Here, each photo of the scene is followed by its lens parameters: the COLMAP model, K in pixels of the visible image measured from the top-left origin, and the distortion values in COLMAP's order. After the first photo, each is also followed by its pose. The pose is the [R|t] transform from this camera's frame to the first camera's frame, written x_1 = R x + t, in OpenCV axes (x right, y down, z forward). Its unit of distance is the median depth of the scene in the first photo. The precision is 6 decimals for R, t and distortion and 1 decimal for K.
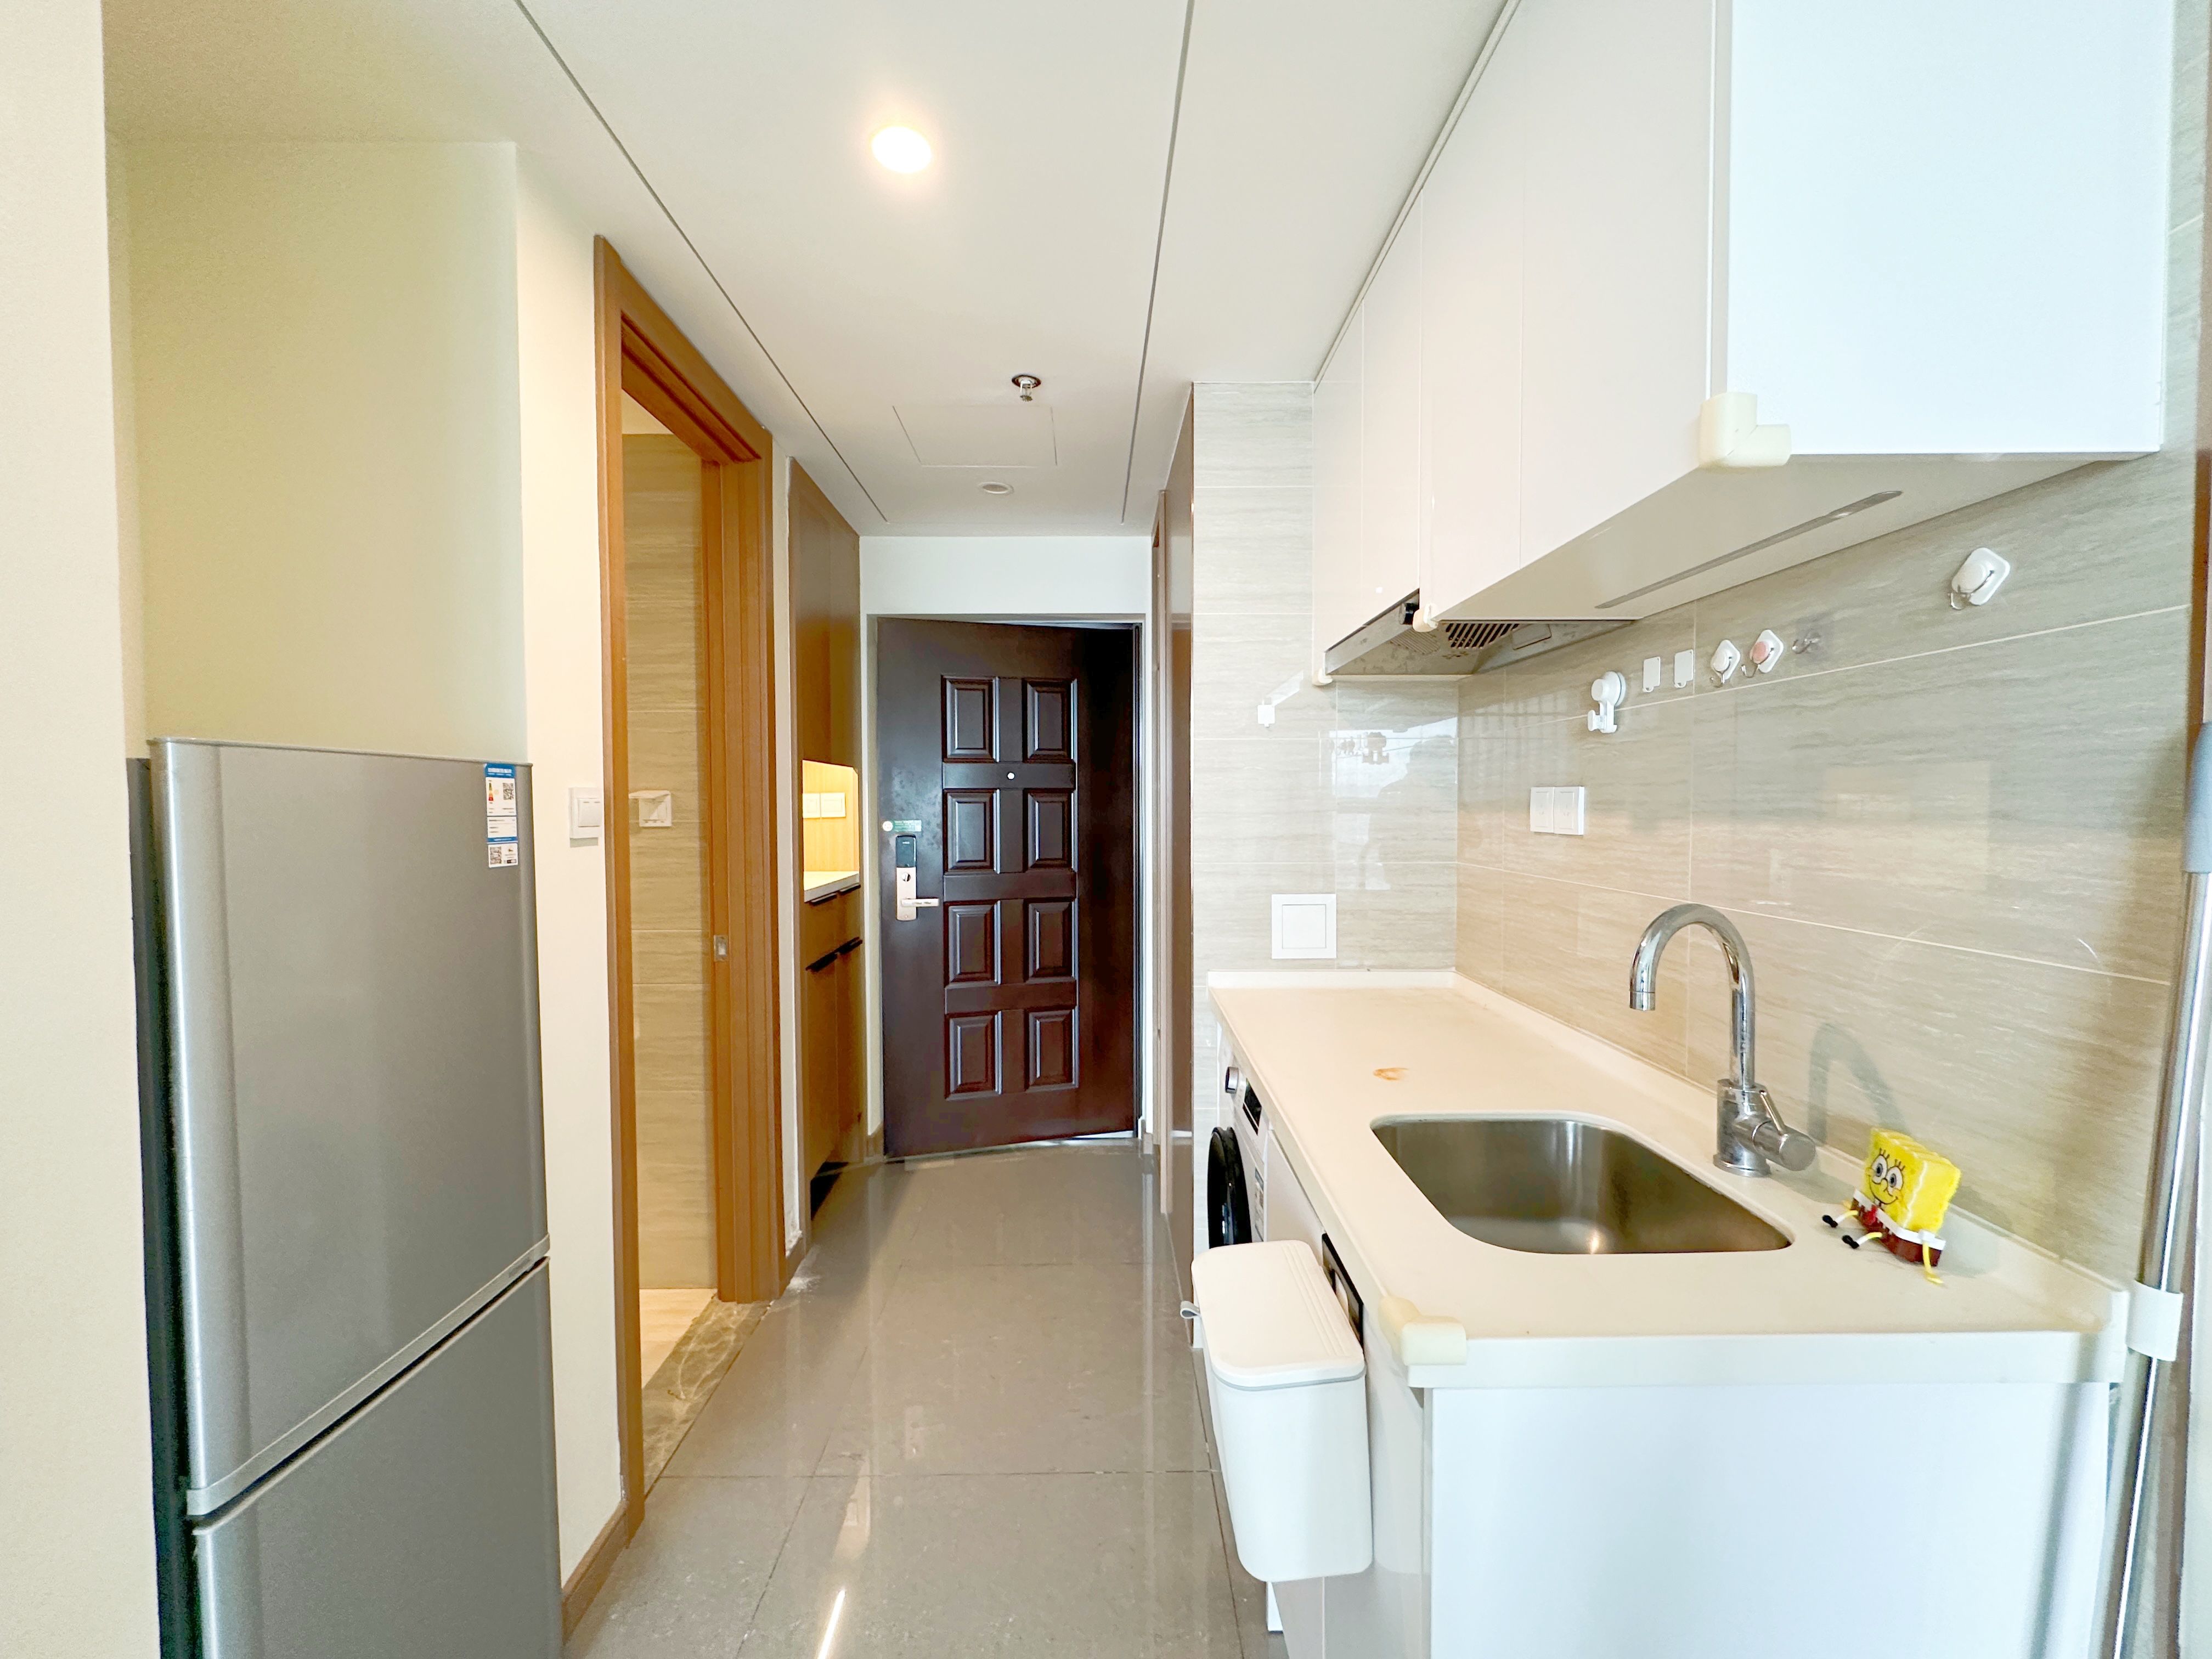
lens RADIAL K [[880.7, 0, 1106.0], [0, 880.7, 829.5], [0, 0, 1]] dist [-0.000828, 0.000171]
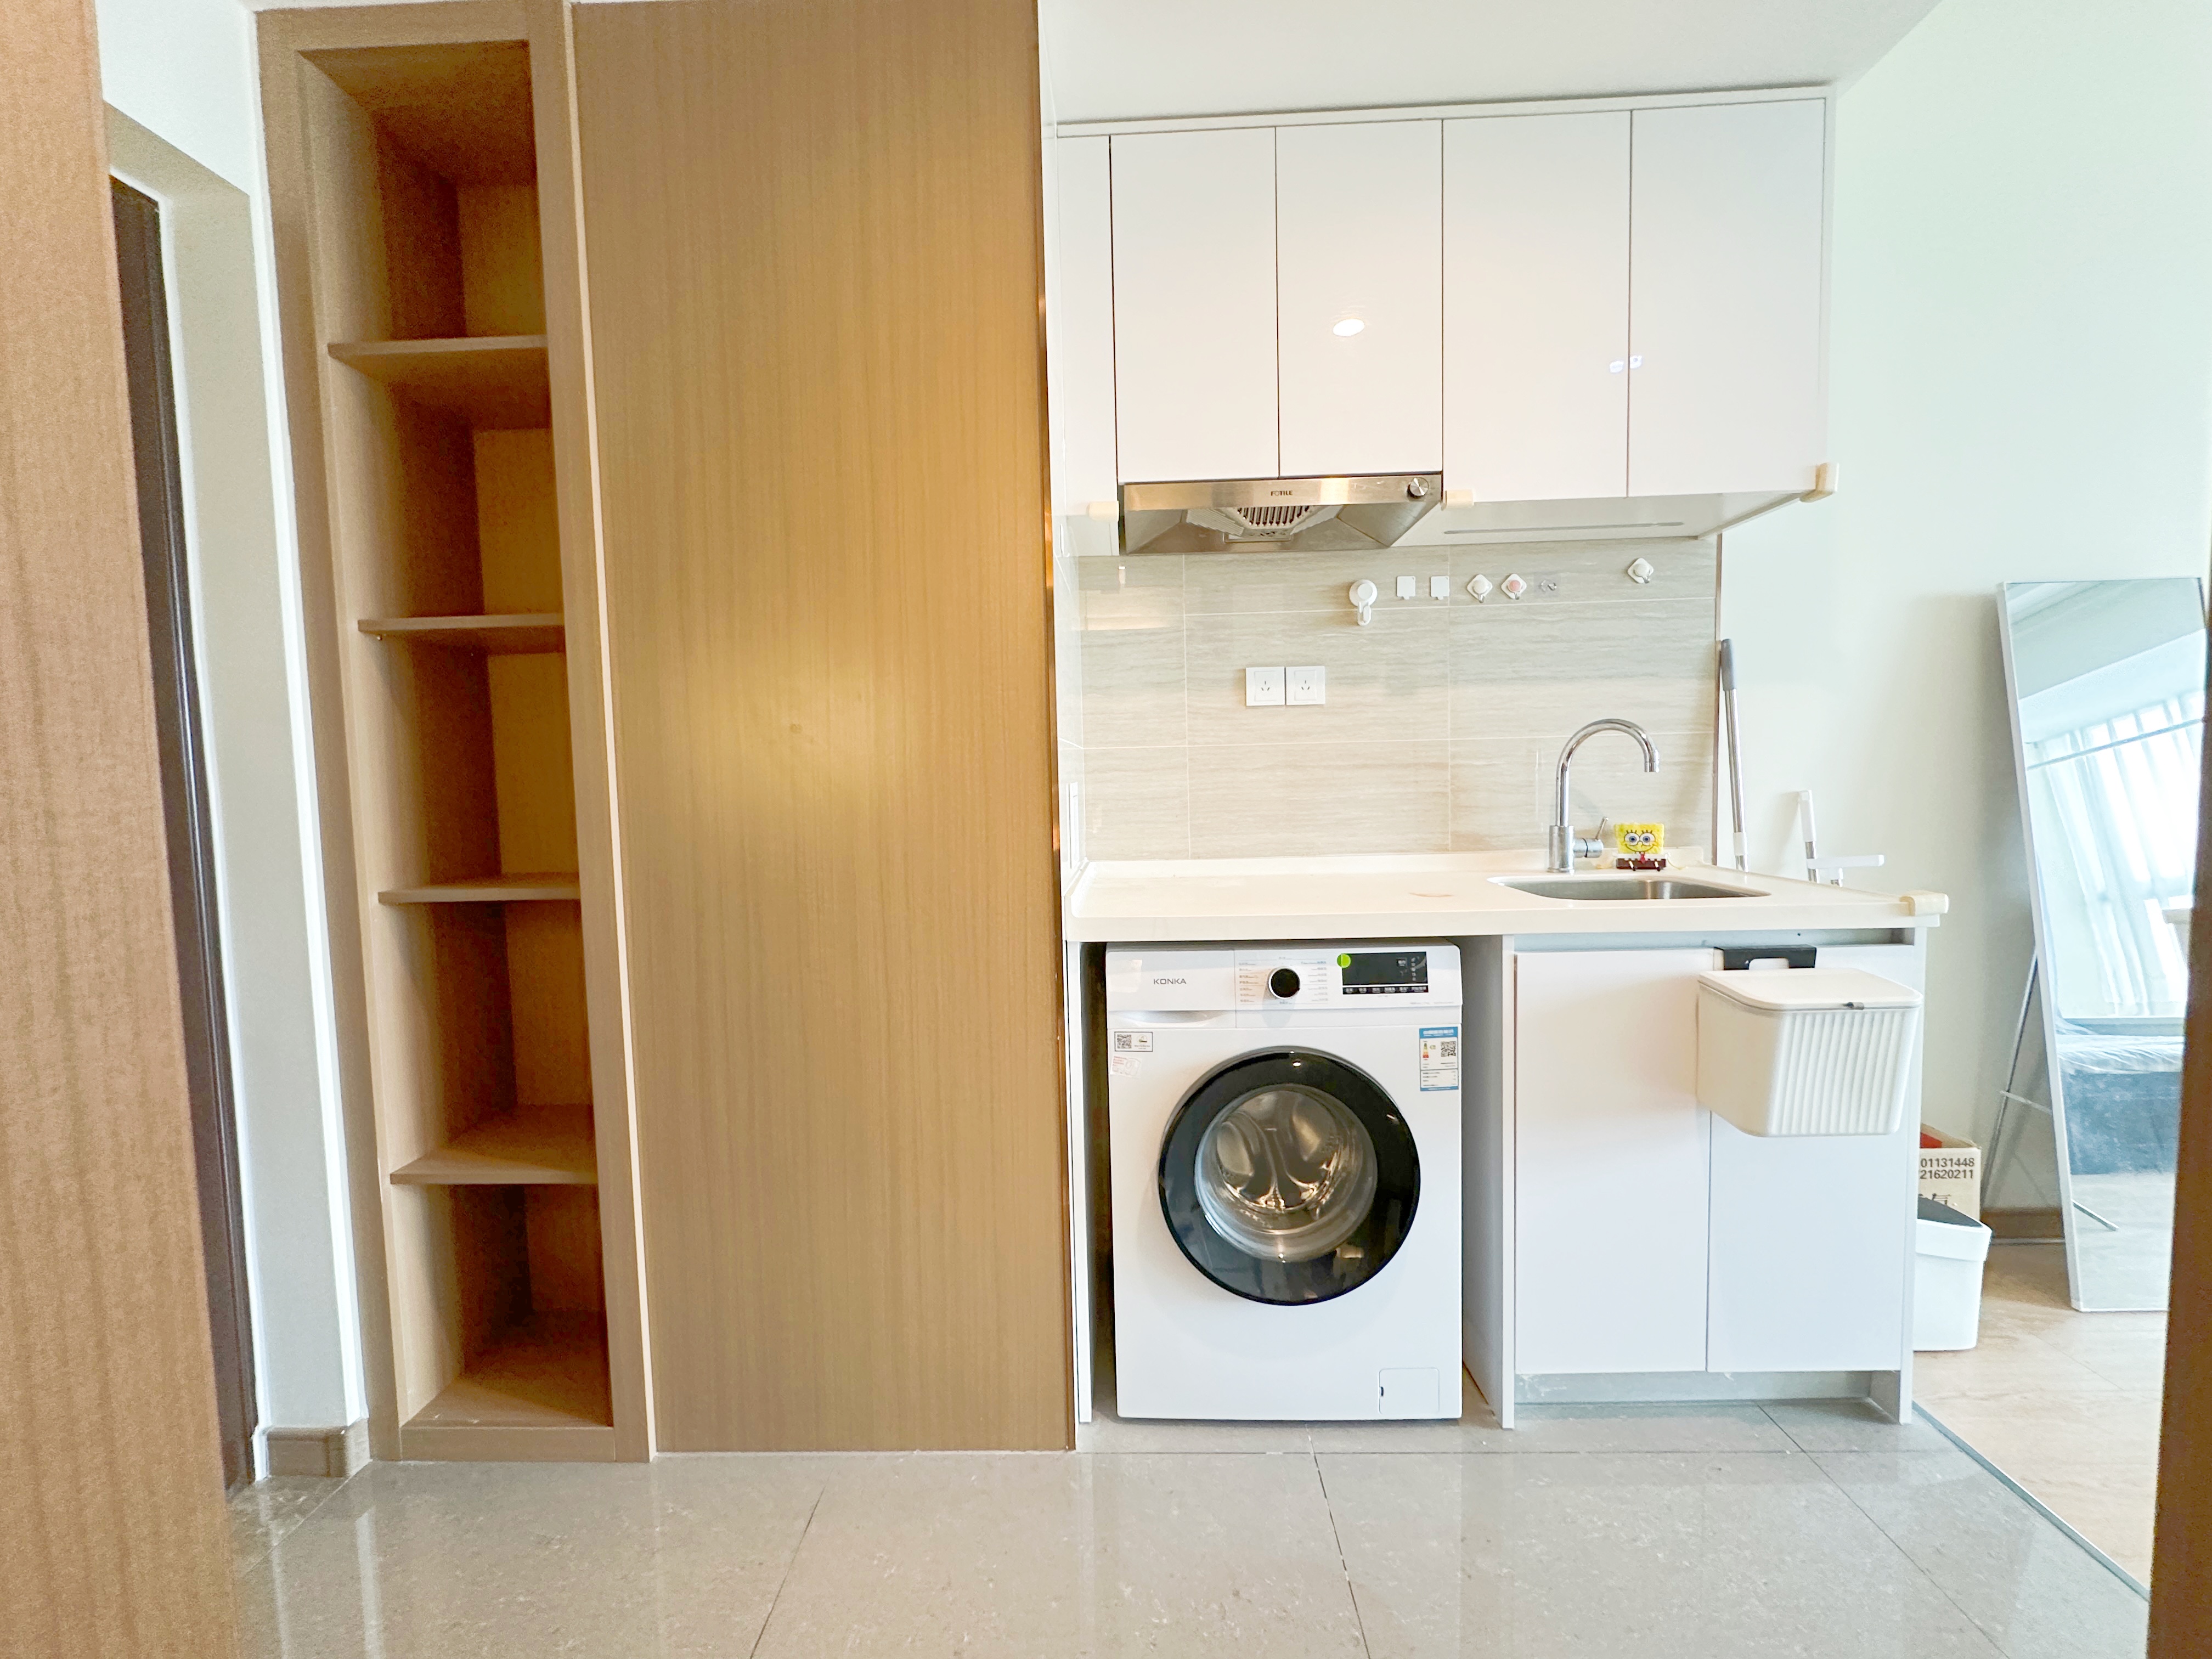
lens RADIAL K [[880.7, 0, 1106.0], [0, 880.7, 829.5], [0, 0, 1]] dist [-0.000828, 0.000171]
pose [[0.047503, -0.066229, 0.996673, -0.941220], [0.054341, 0.996493, 0.063627, 0.110161], [-0.997392, 0.051137, 0.050936, 1.544712]]
